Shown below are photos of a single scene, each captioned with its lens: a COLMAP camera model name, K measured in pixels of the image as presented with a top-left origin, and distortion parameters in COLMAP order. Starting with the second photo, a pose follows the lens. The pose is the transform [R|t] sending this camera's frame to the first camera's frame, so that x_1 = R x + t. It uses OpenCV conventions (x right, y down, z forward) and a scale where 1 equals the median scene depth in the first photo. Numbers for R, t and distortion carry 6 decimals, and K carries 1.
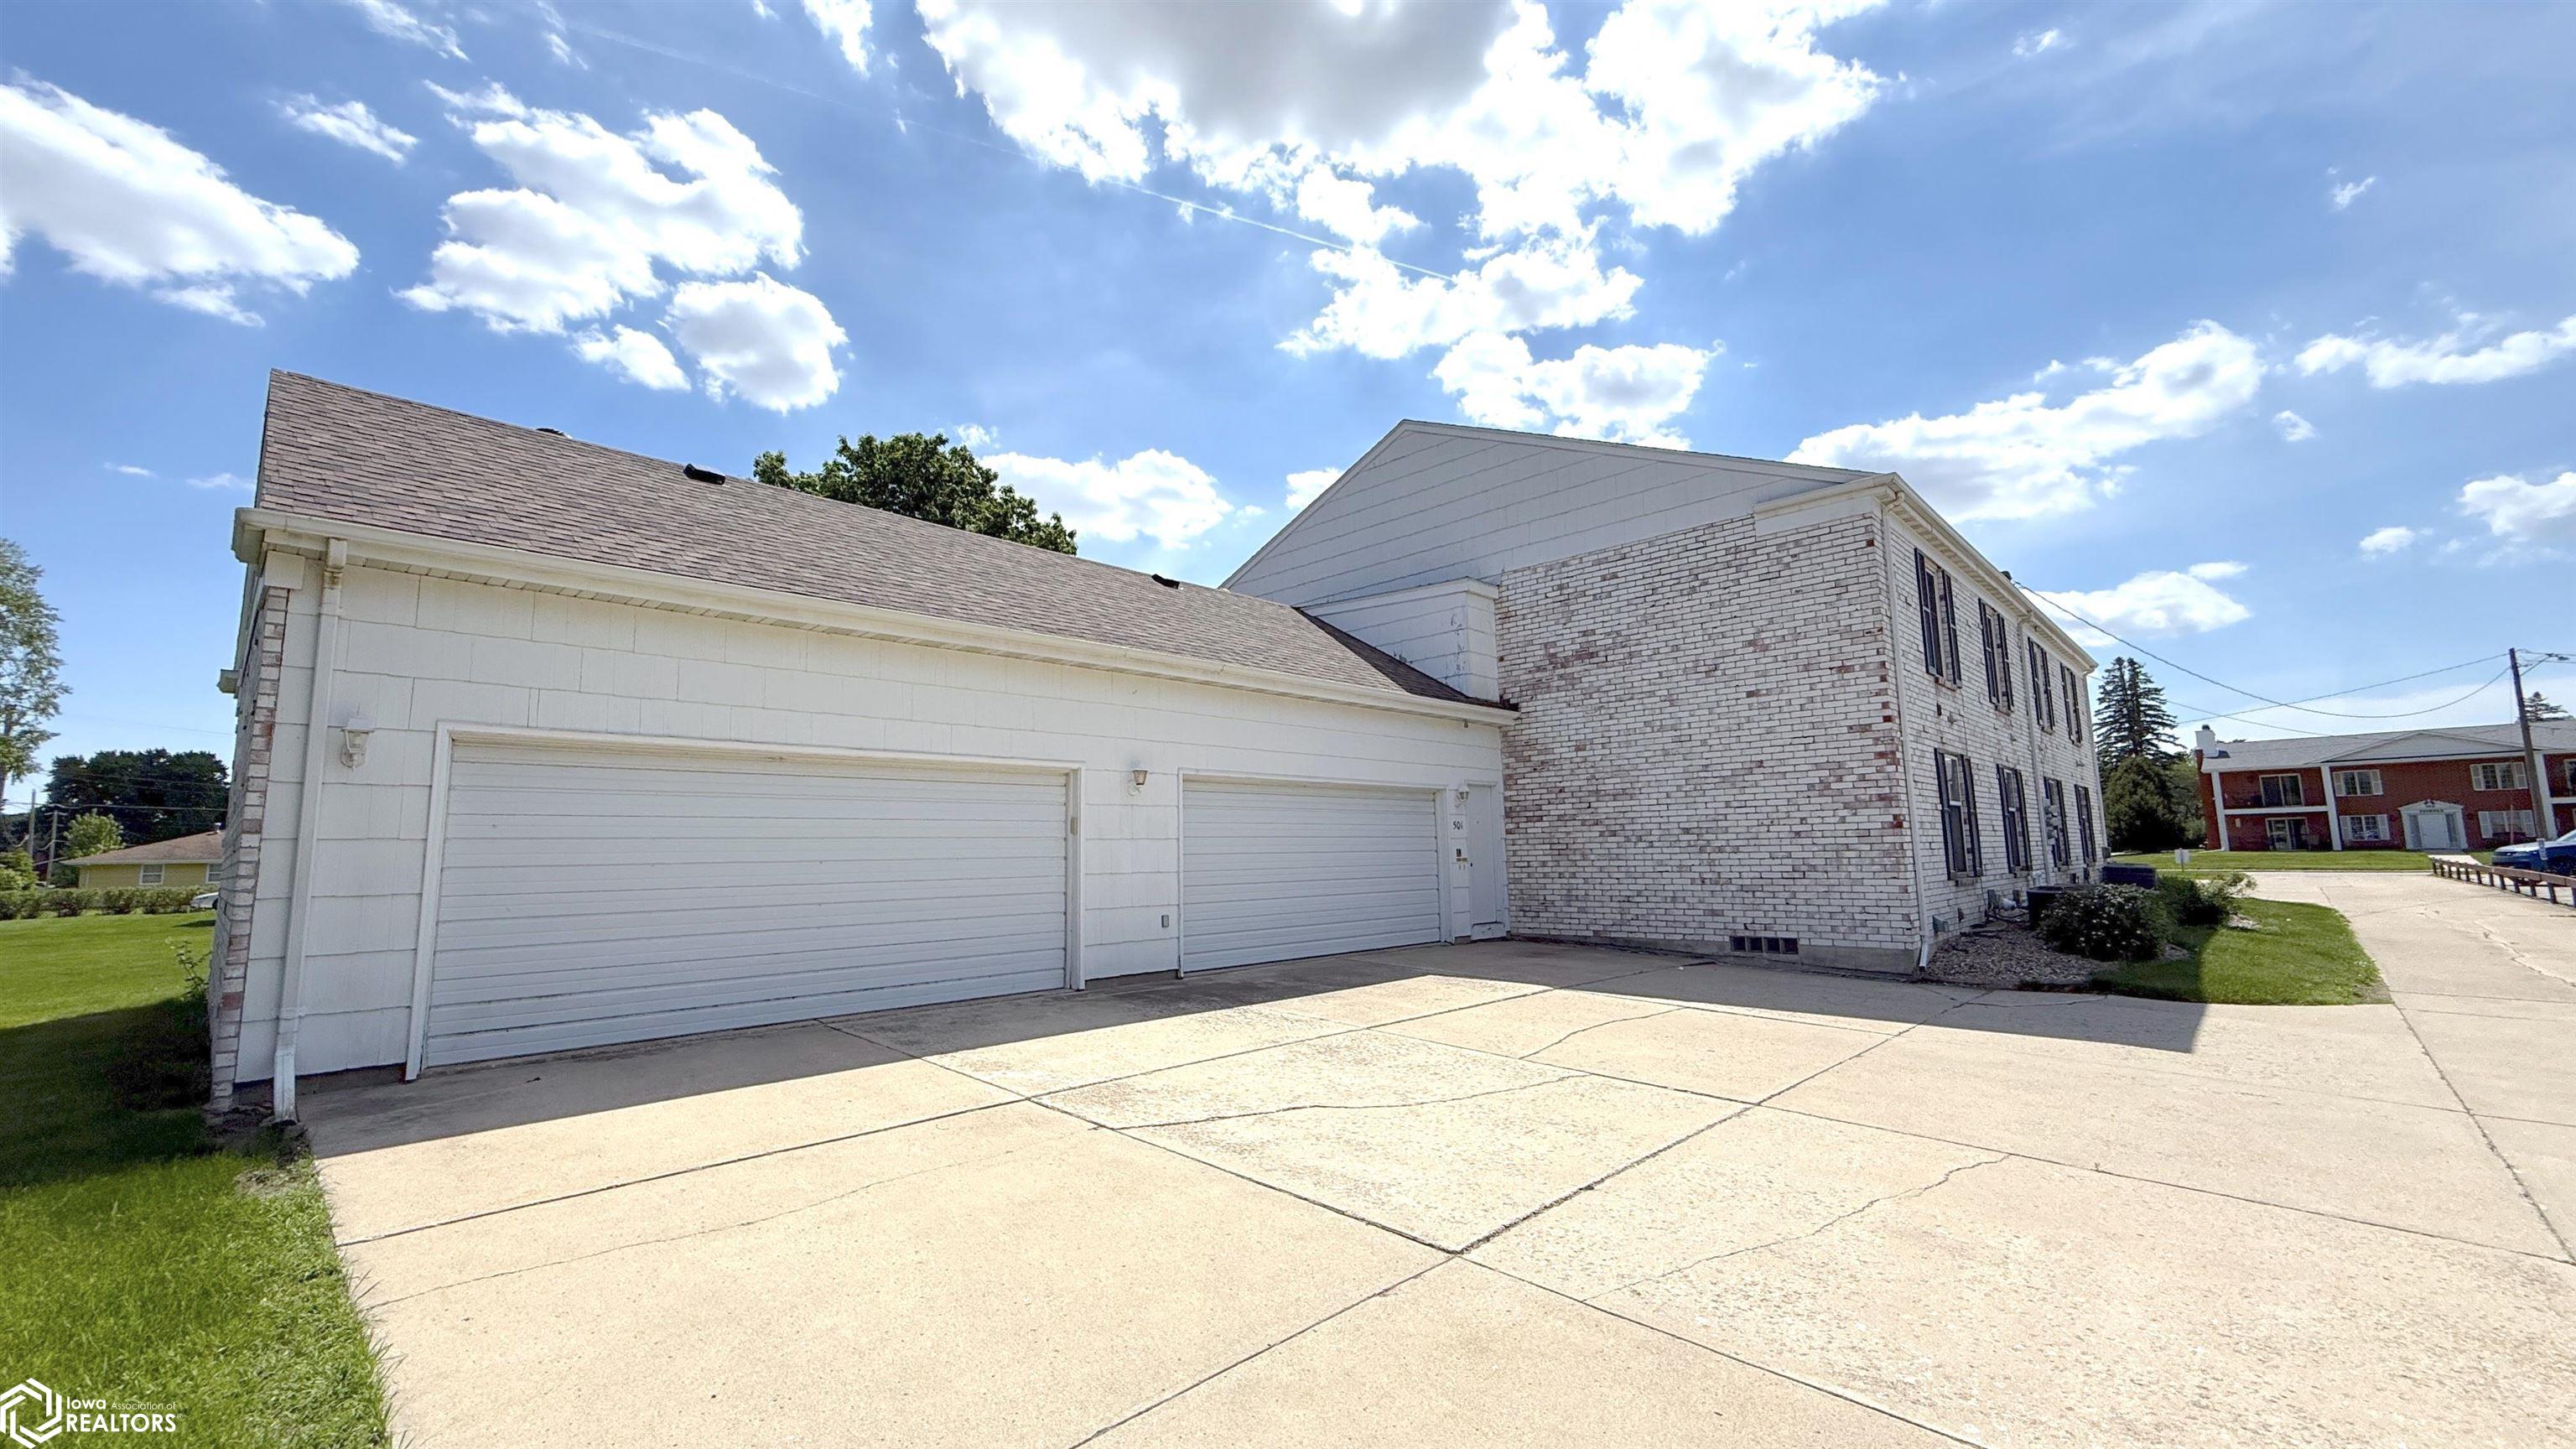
lens RADIAL K [[1028.9, 0, 1282.9], [0, 1028.9, 722.3], [0, 0, 1]] dist [-0.000368, -0.000474]
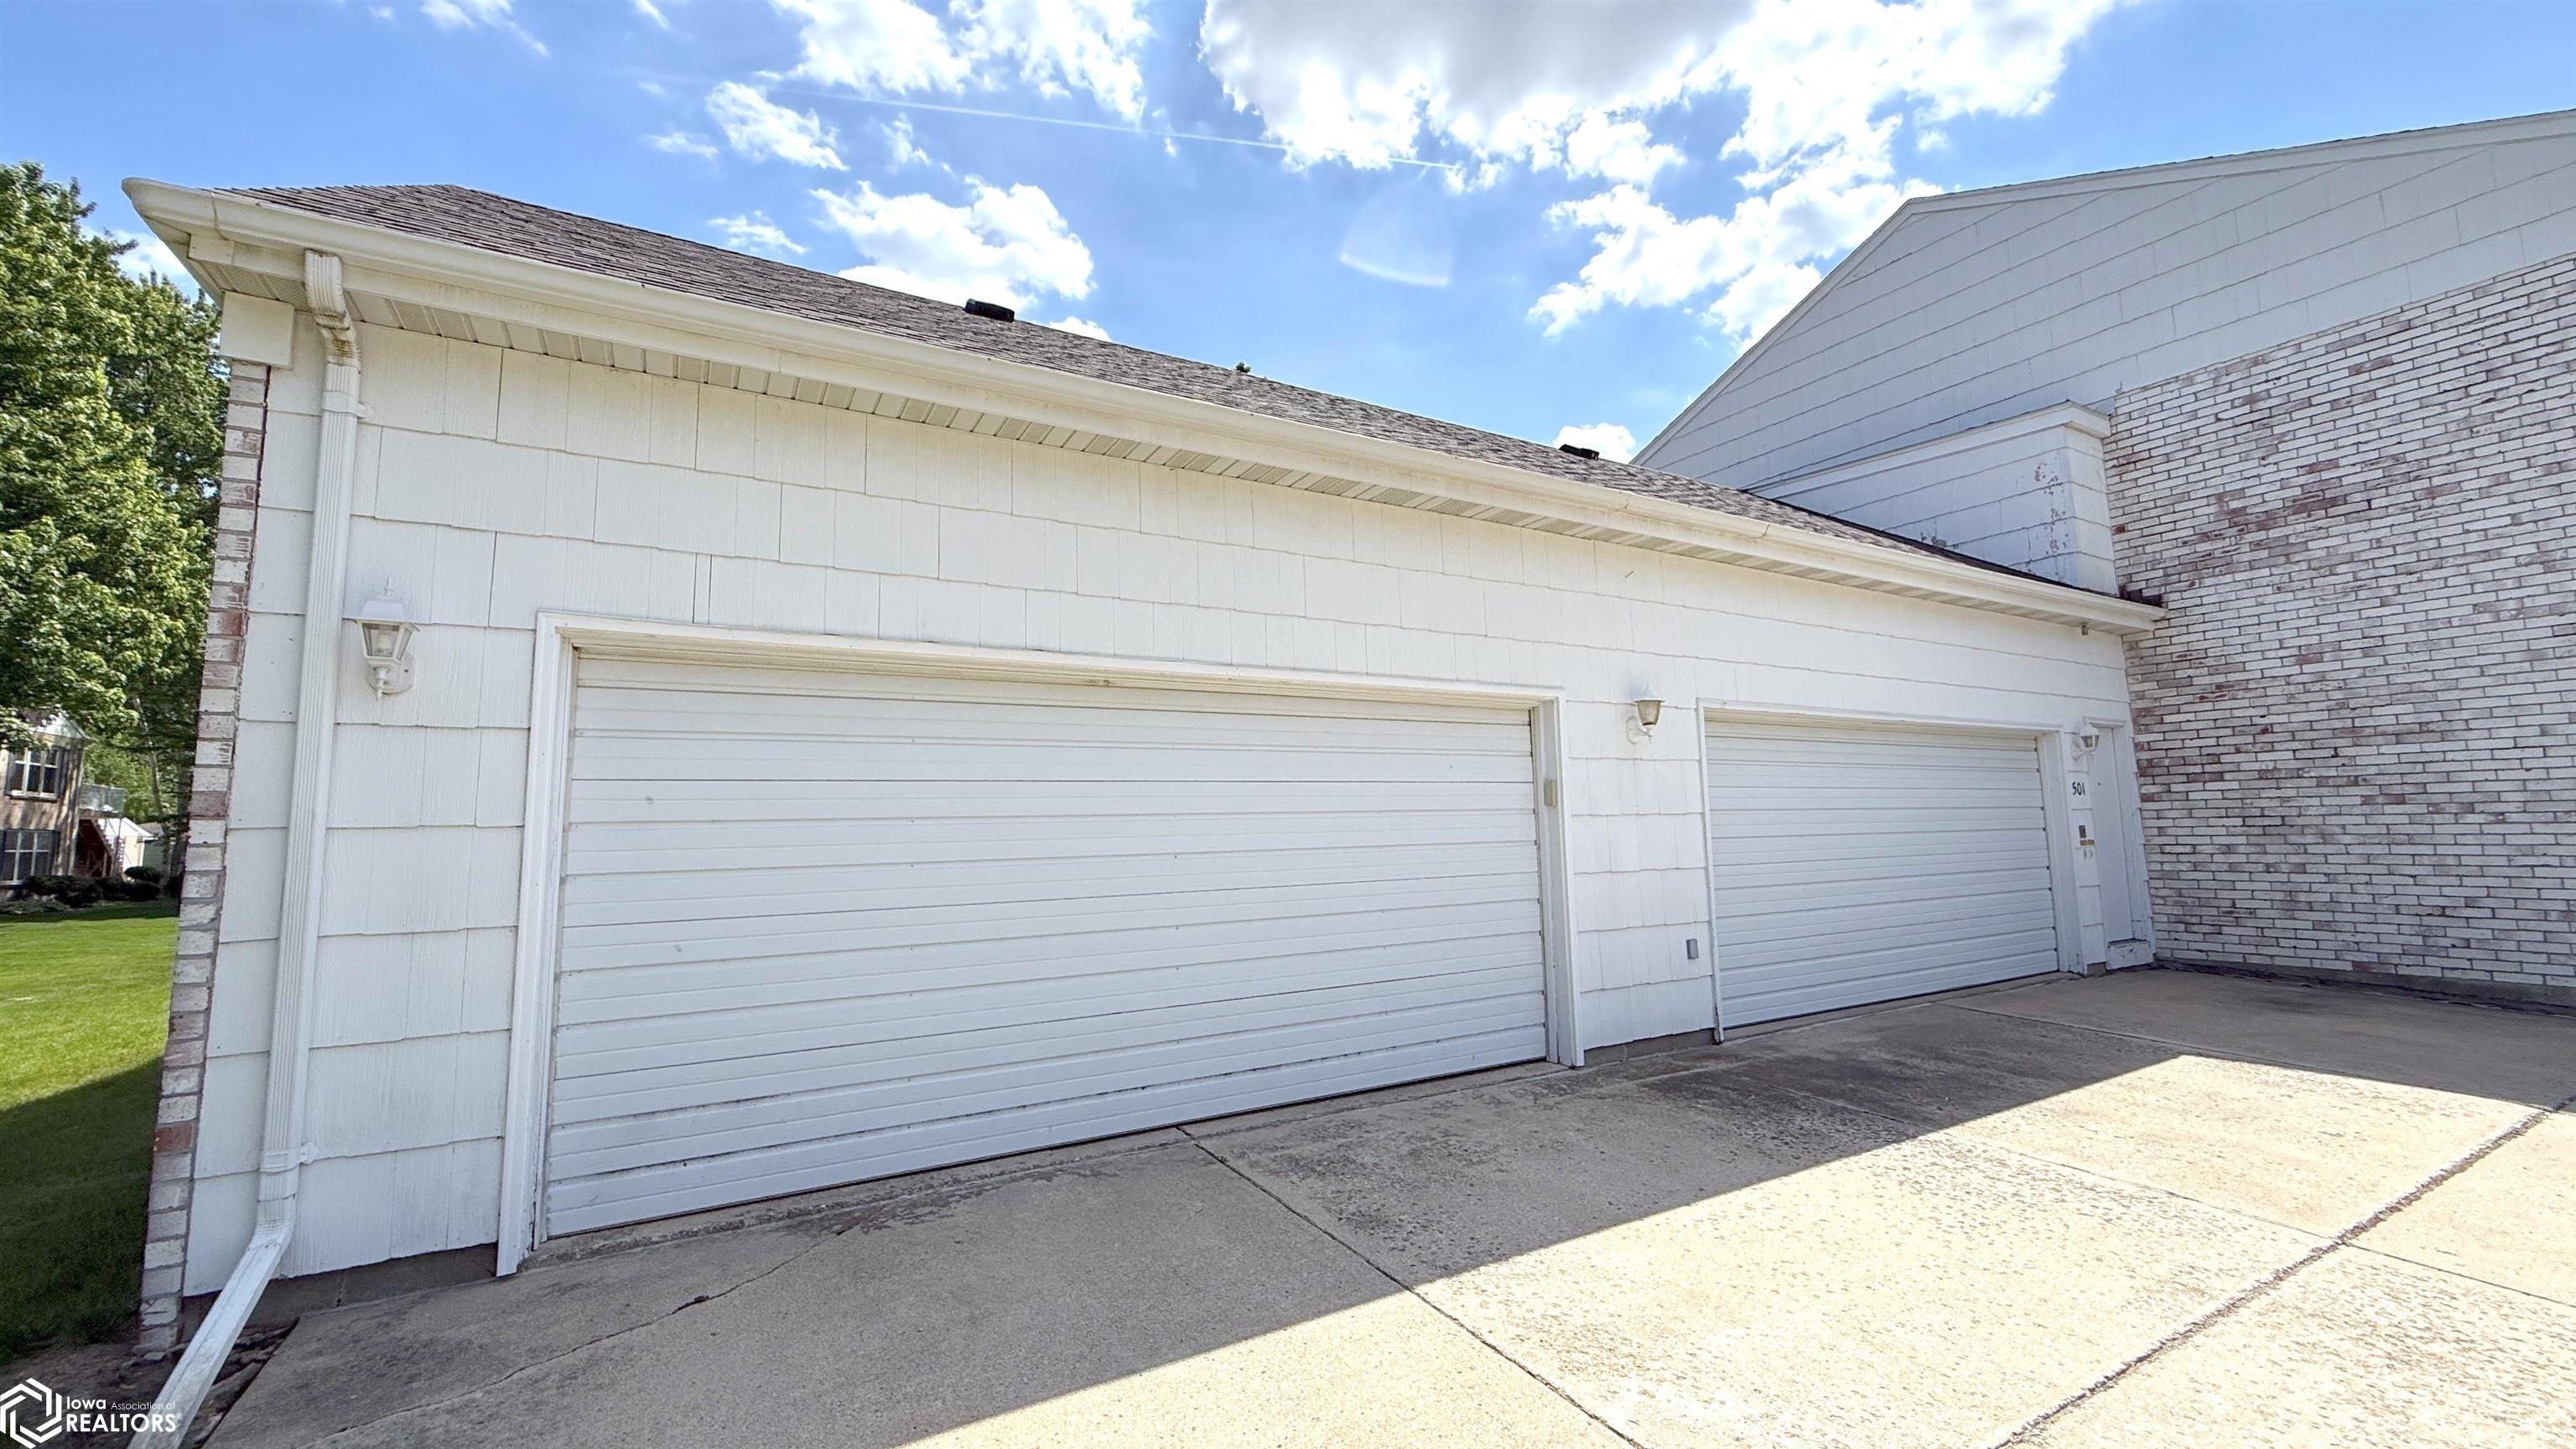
lens RADIAL K [[1028.9, 0, 1282.9], [0, 1028.9, 722.3], [0, 0, 1]] dist [-0.000368, -0.000474]
pose [[0.963798, -0.027444, -0.265219, -0.134078], [0.035209, 0.999078, 0.024566, 0.026613], [0.264300, -0.033015, 0.963875, 0.260874]]
